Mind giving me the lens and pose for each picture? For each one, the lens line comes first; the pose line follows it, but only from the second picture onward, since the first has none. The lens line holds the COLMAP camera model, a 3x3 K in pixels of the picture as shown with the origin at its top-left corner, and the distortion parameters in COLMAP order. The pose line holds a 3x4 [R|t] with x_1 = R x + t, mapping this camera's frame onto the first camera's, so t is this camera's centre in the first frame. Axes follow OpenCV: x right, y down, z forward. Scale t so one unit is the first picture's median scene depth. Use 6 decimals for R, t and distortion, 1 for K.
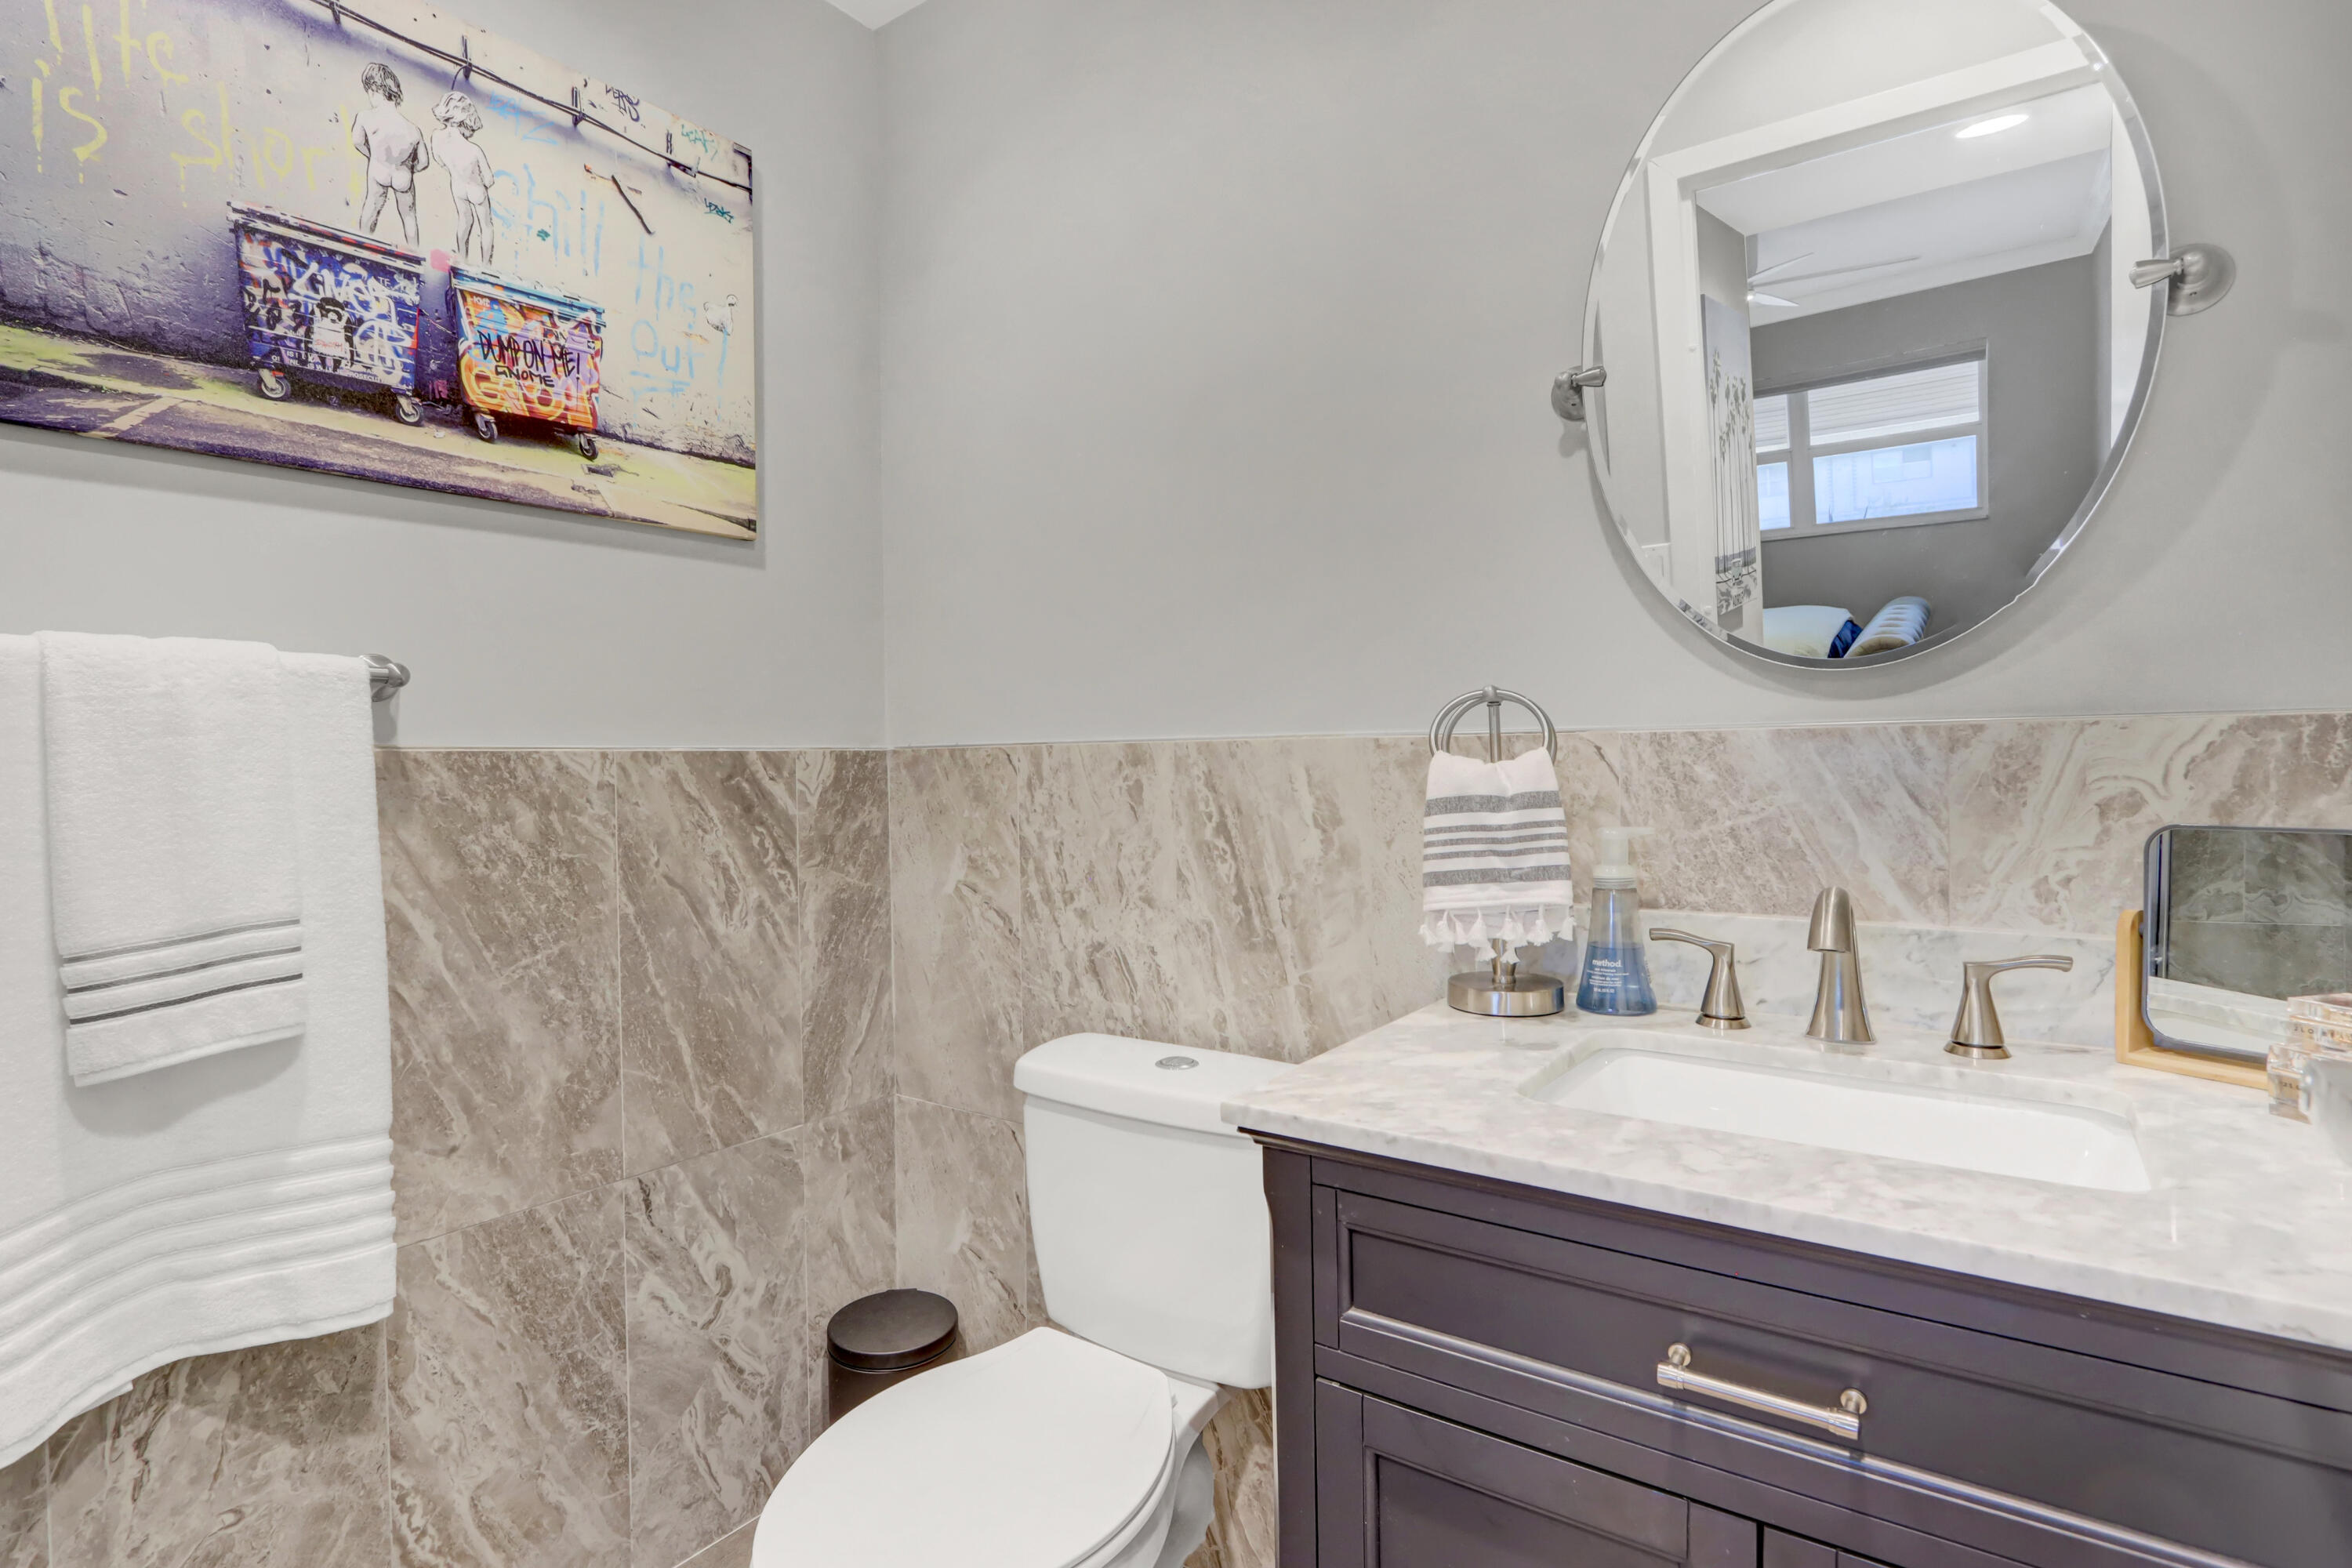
lens RADIAL K [[1755.8, 0, 1154.5], [0, 1755.8, 786.2], [0, 0, 1]] dist [-0.009436, -0.006664]
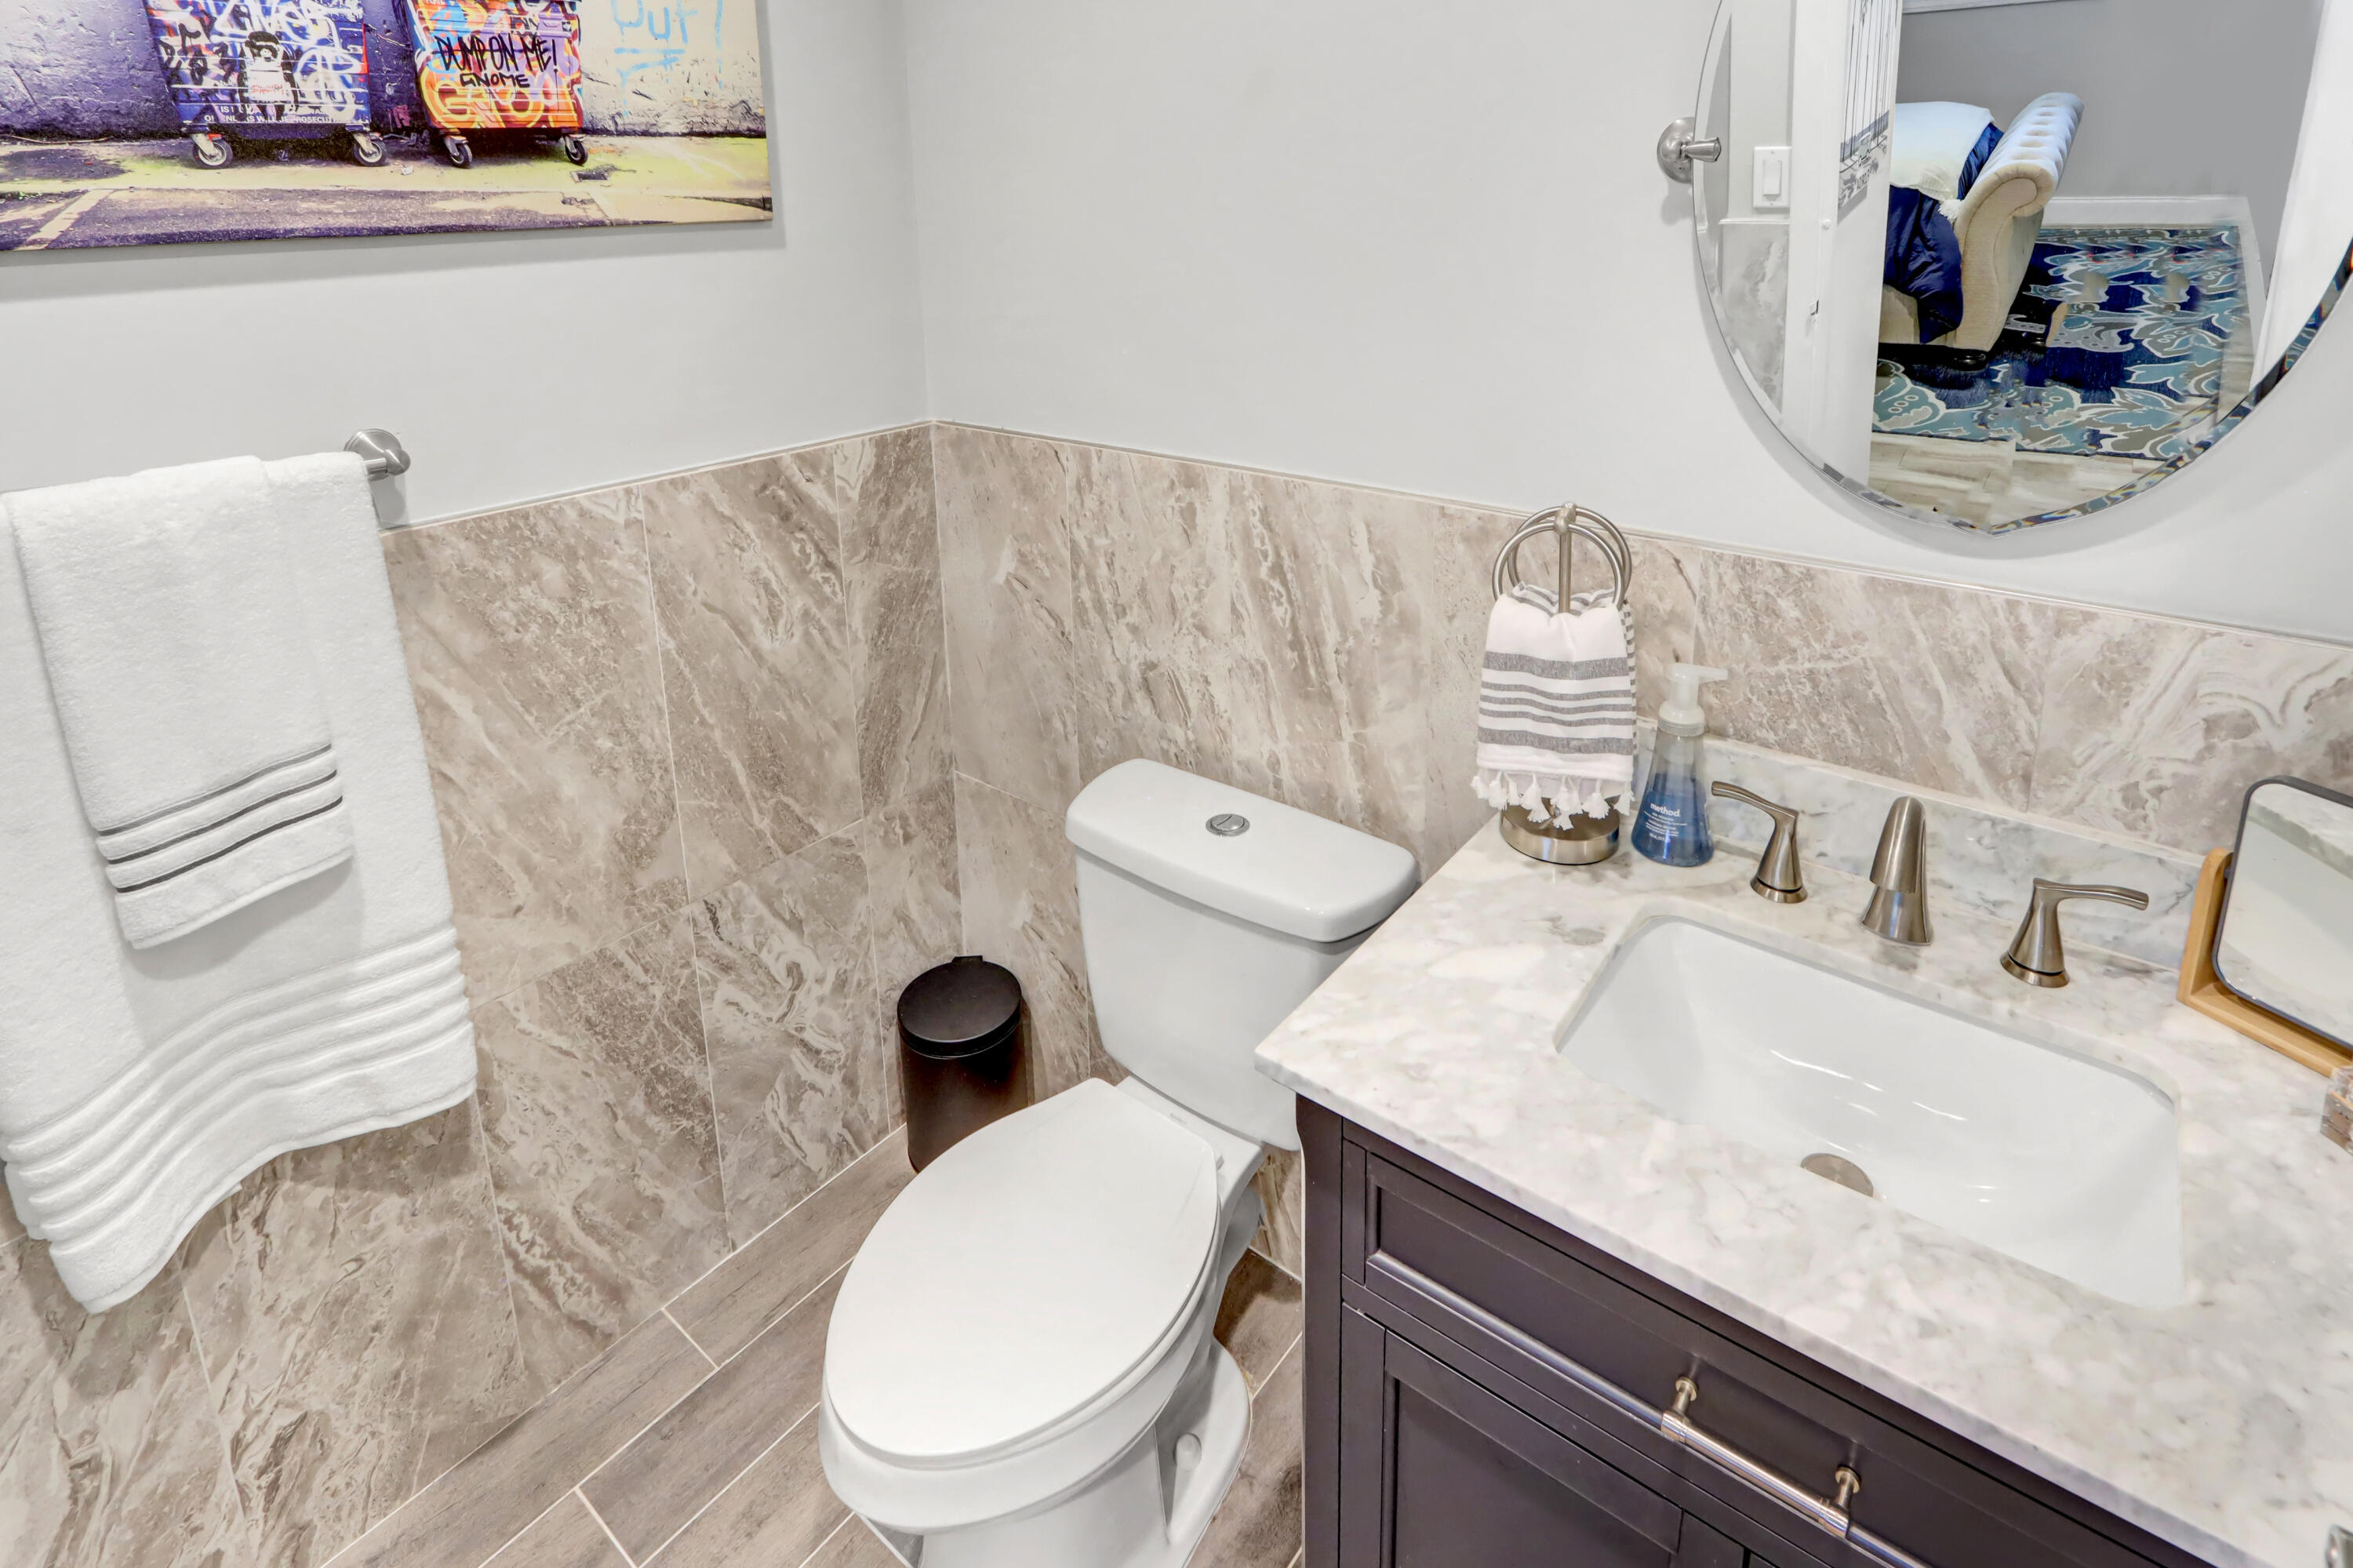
lens RADIAL K [[1753.0, 0, 1176.5], [0, 1753.0, 784.0], [0, 0, 1]] dist [-0.016323, 0.005846]
pose [[0.999478, 0.005178, -0.031878, 0.015461], [0.004999, 0.950364, 0.311099, -0.173316], [0.031906, -0.311096, 0.949843, 0.063788]]
